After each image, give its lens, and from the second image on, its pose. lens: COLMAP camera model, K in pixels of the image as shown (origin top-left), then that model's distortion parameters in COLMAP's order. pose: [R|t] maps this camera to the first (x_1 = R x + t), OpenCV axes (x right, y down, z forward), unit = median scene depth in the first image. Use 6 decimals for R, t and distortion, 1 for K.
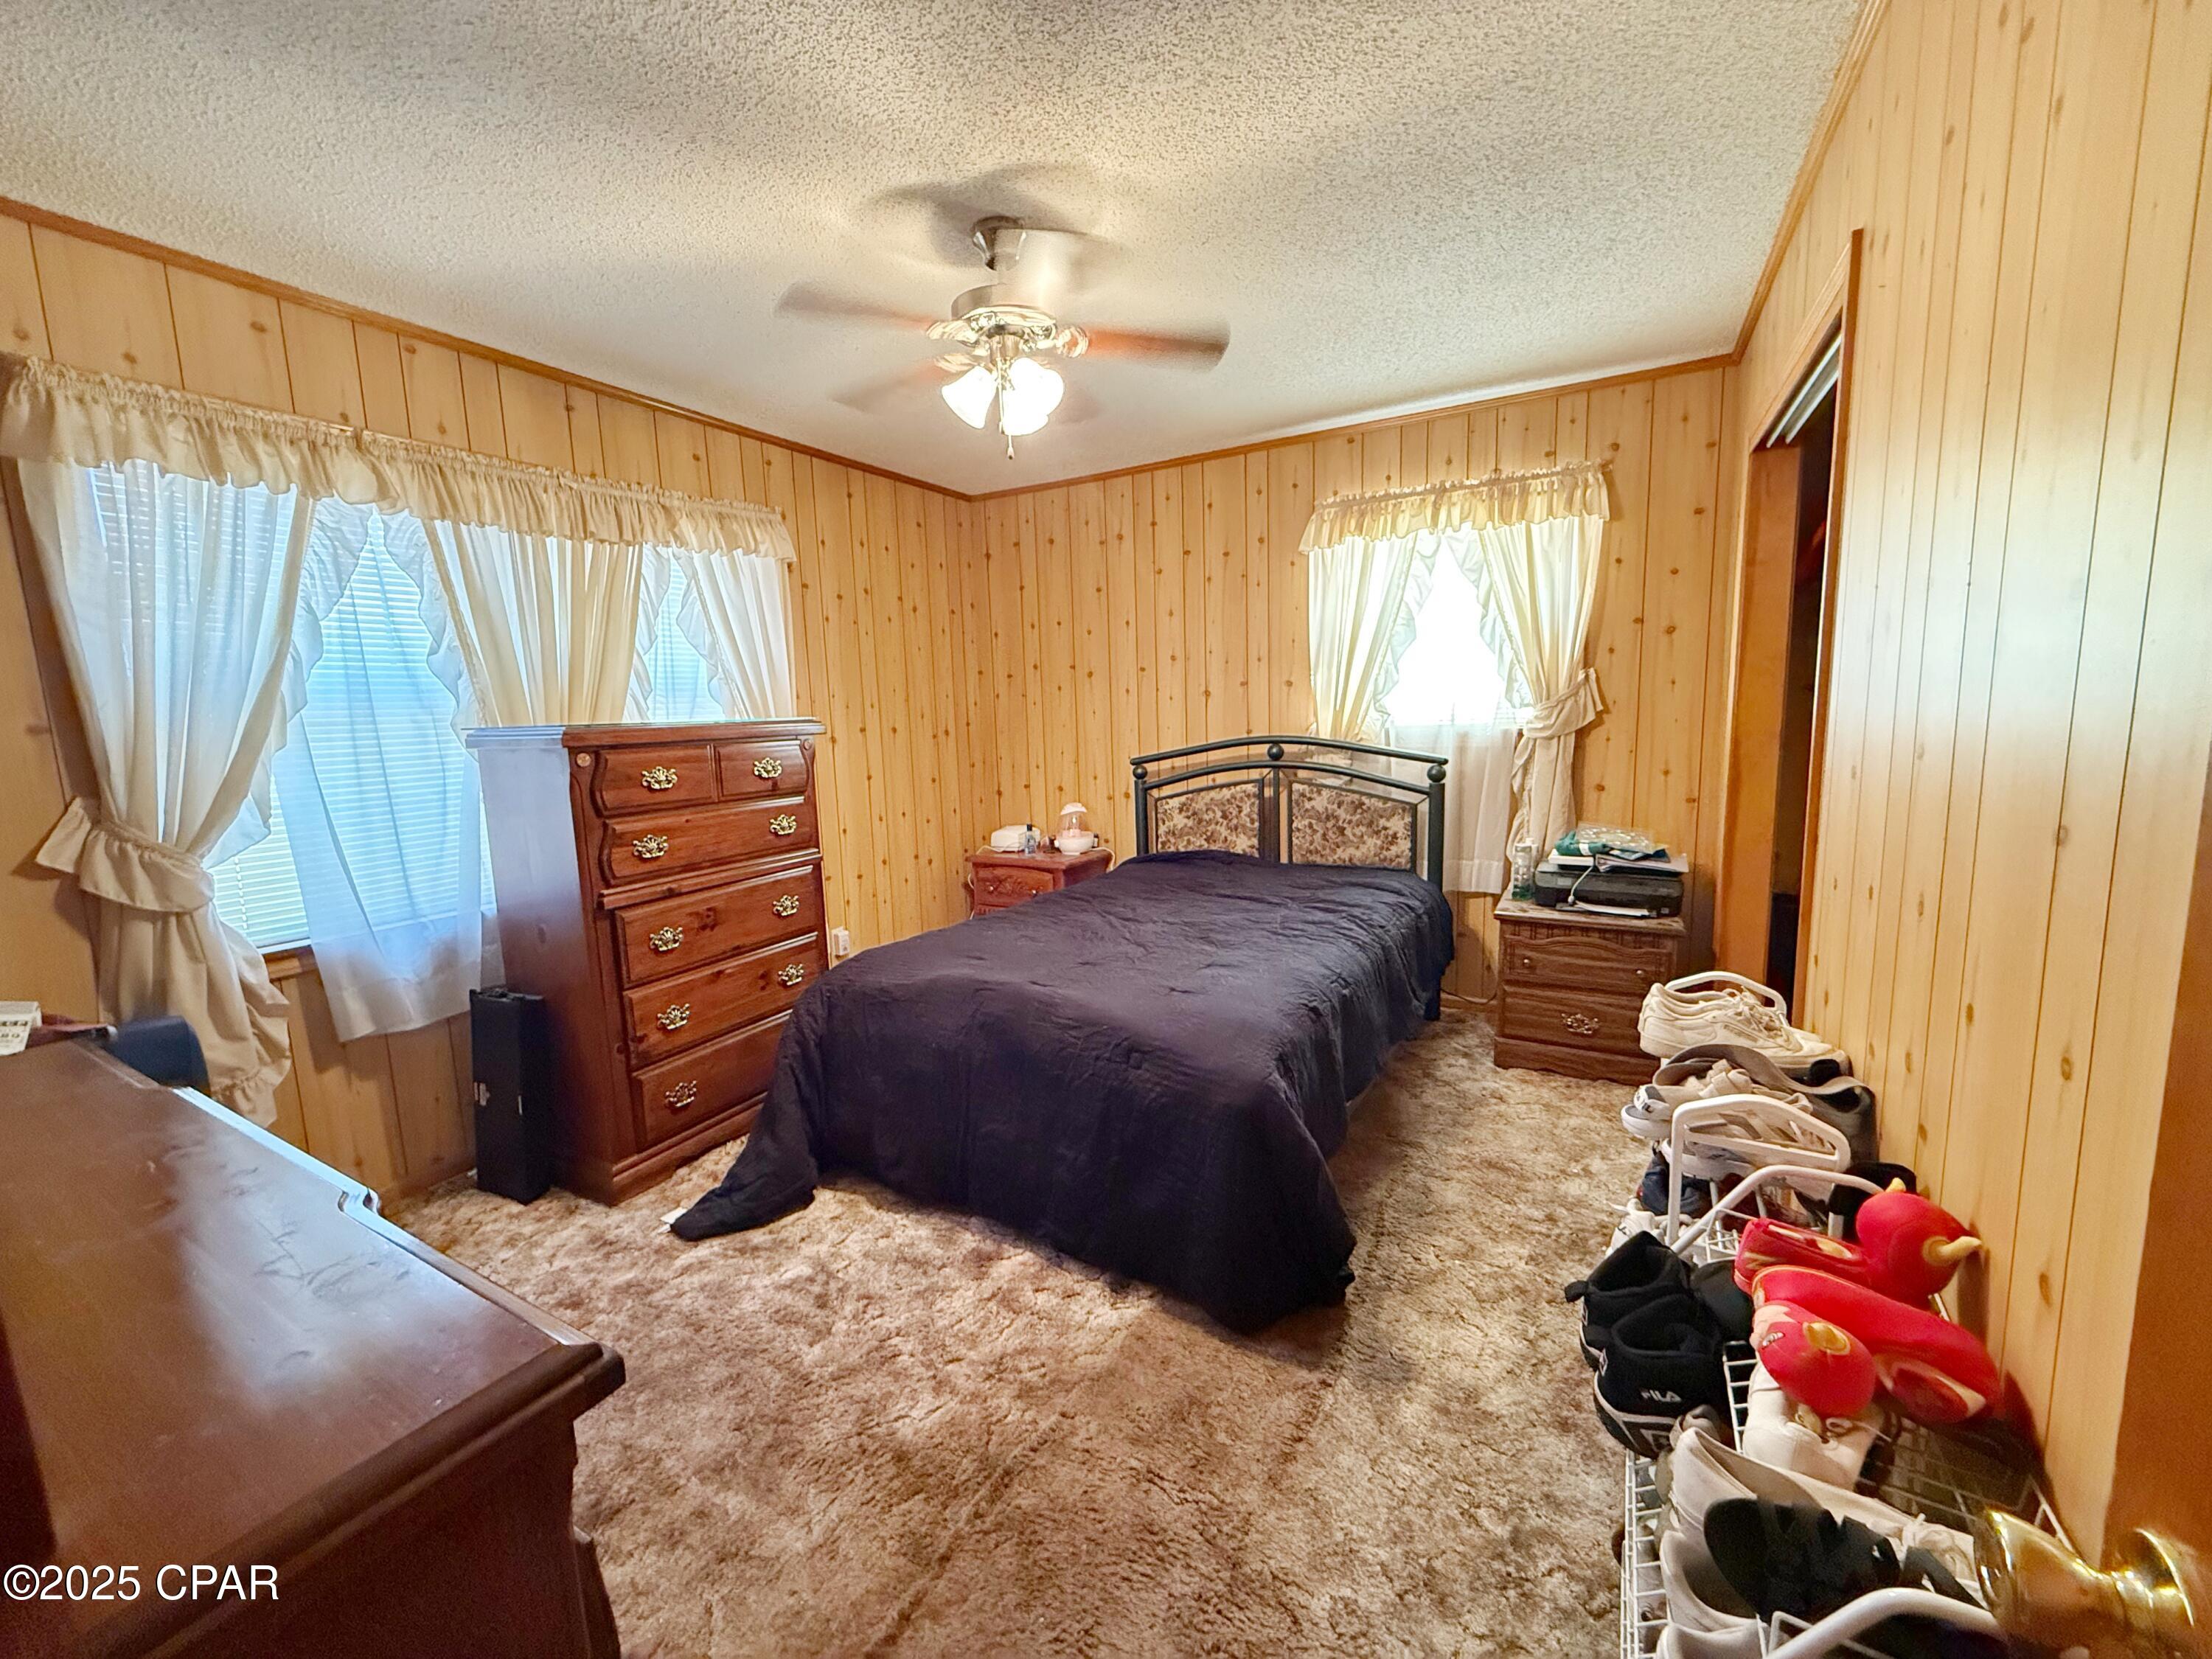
lens RADIAL K [[880.5, 0, 1109.7], [0, 880.5, 827.9], [0, 0, 1]] dist [0.001009, 0.000218]
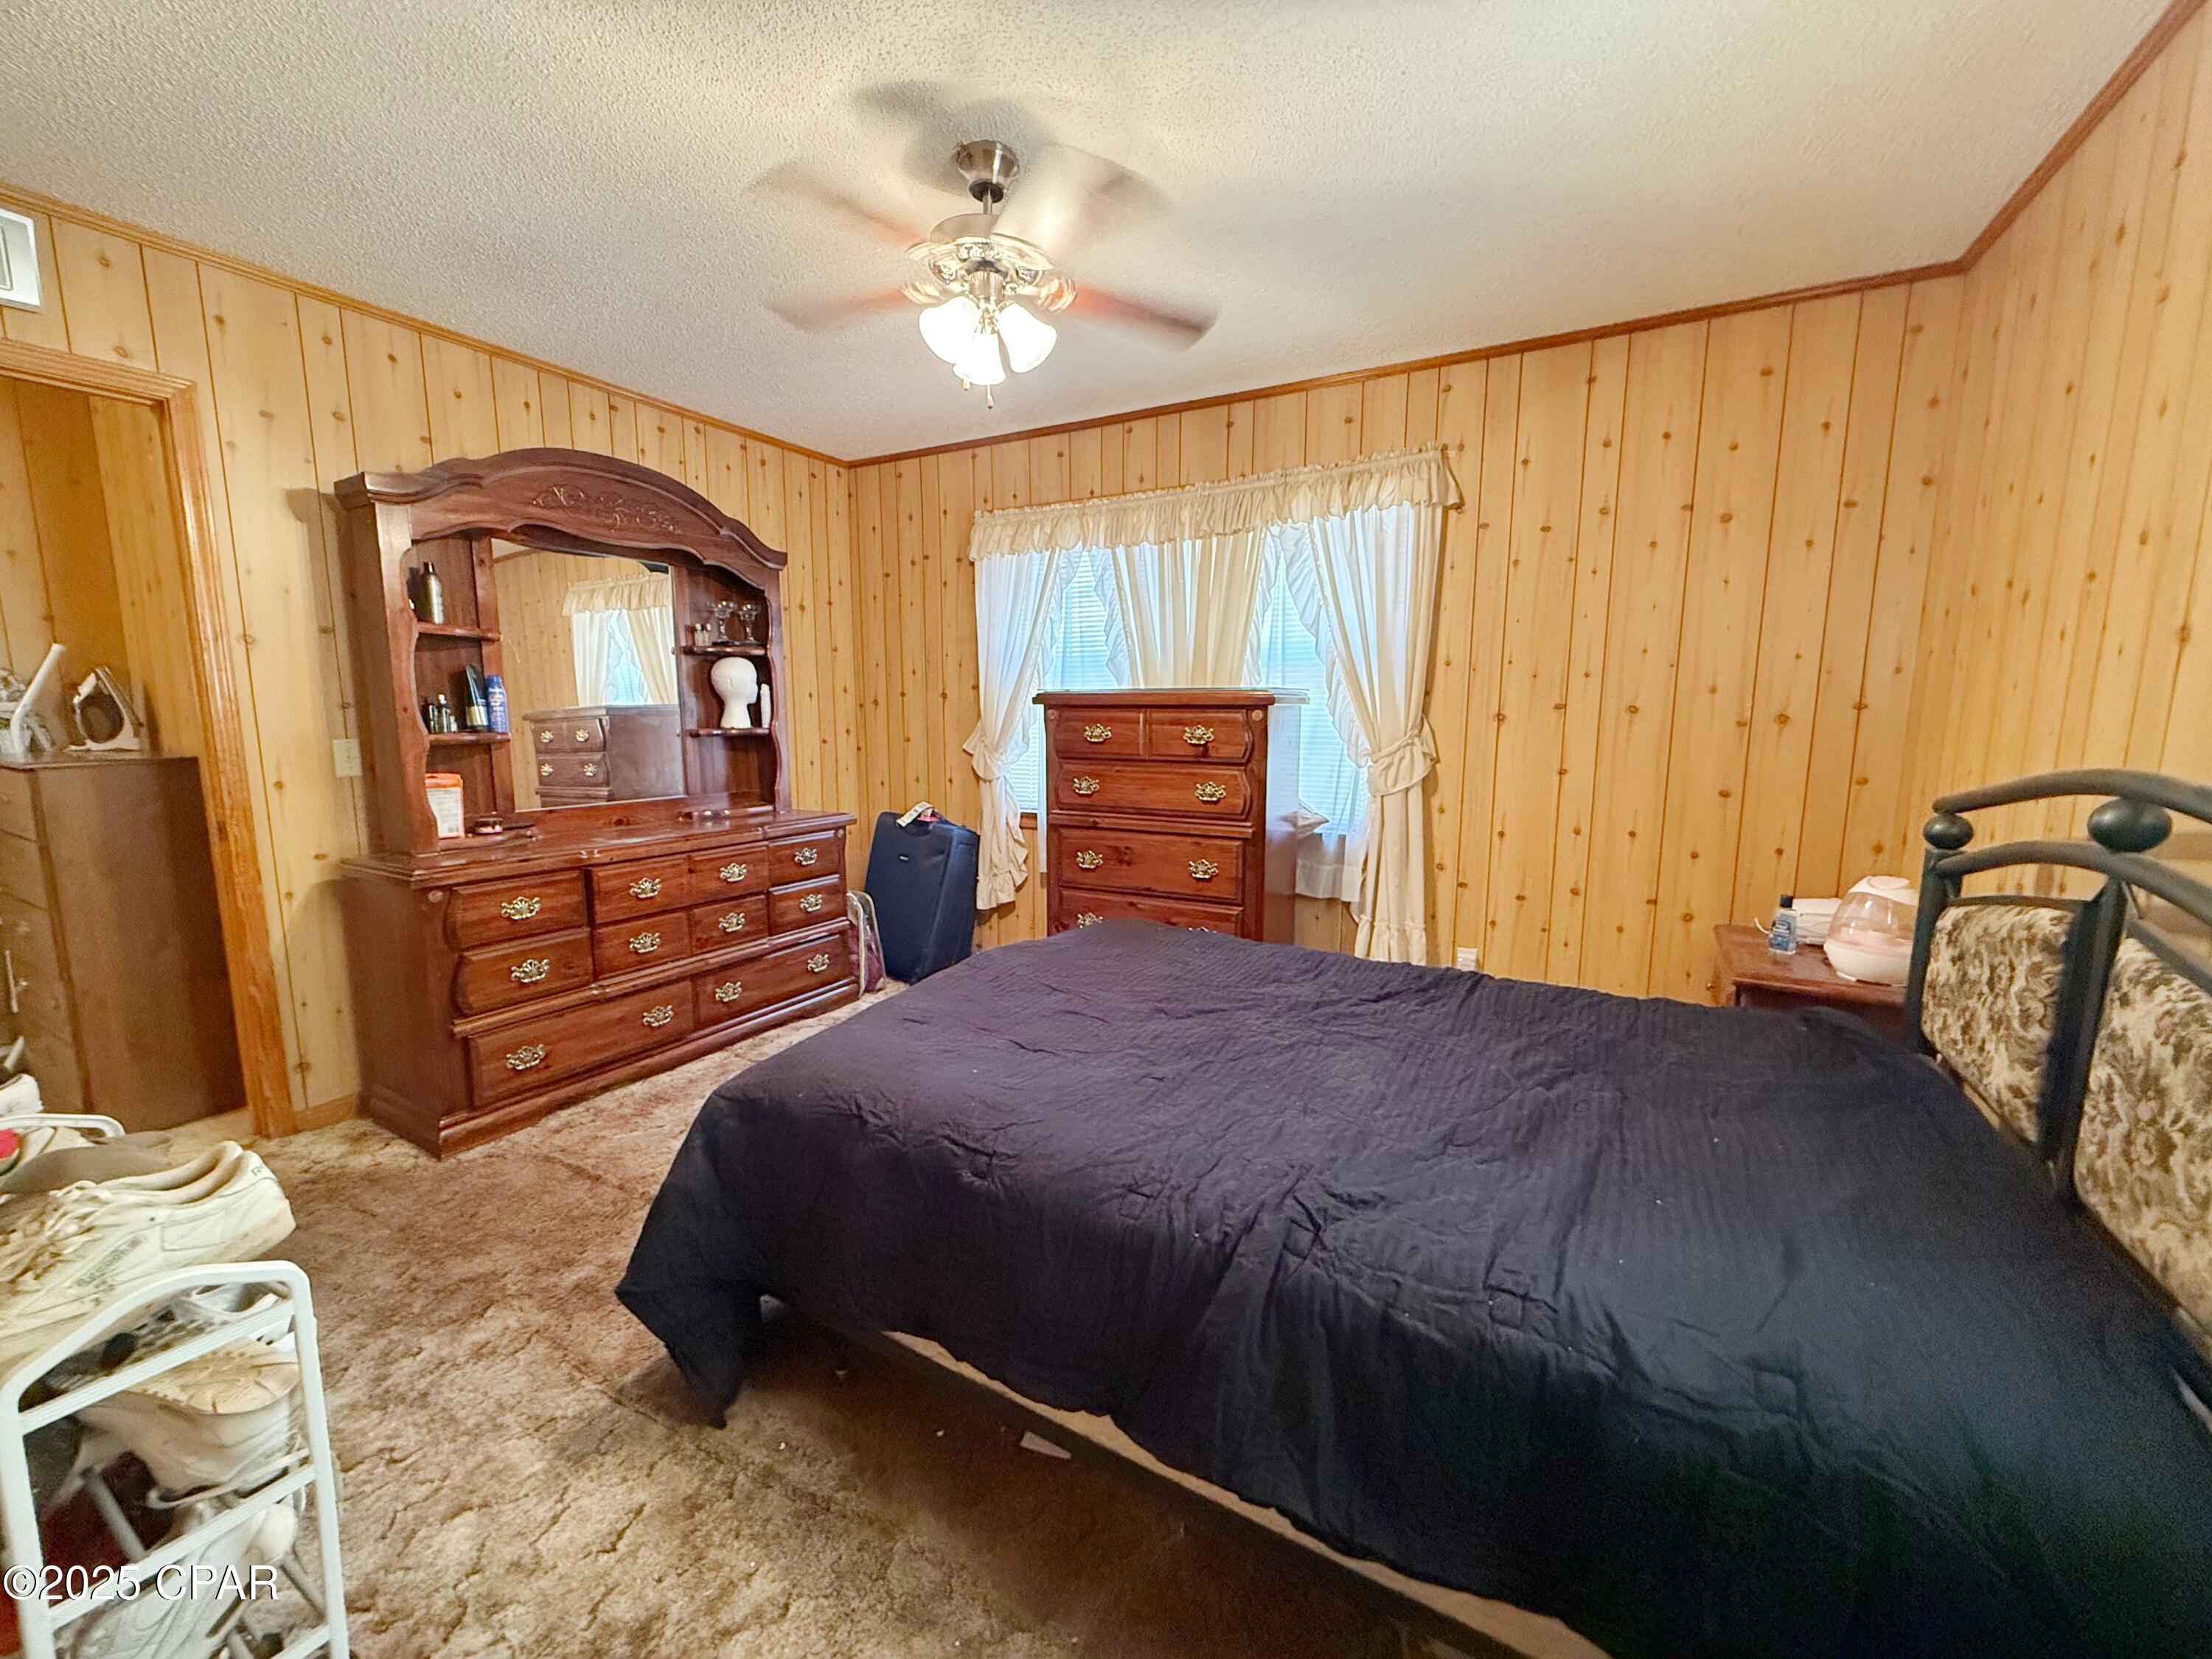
lens RADIAL K [[880.5, 0, 1102.3], [0, 880.5, 837.1], [0, 0, 1]] dist [0.001009, 0.000218]
pose [[-0.000159, 0.180631, -0.983551, 0.713738], [-0.134320, 0.974634, 0.179015, -0.130586], [0.990938, 0.132139, 0.024107, 0.941908]]
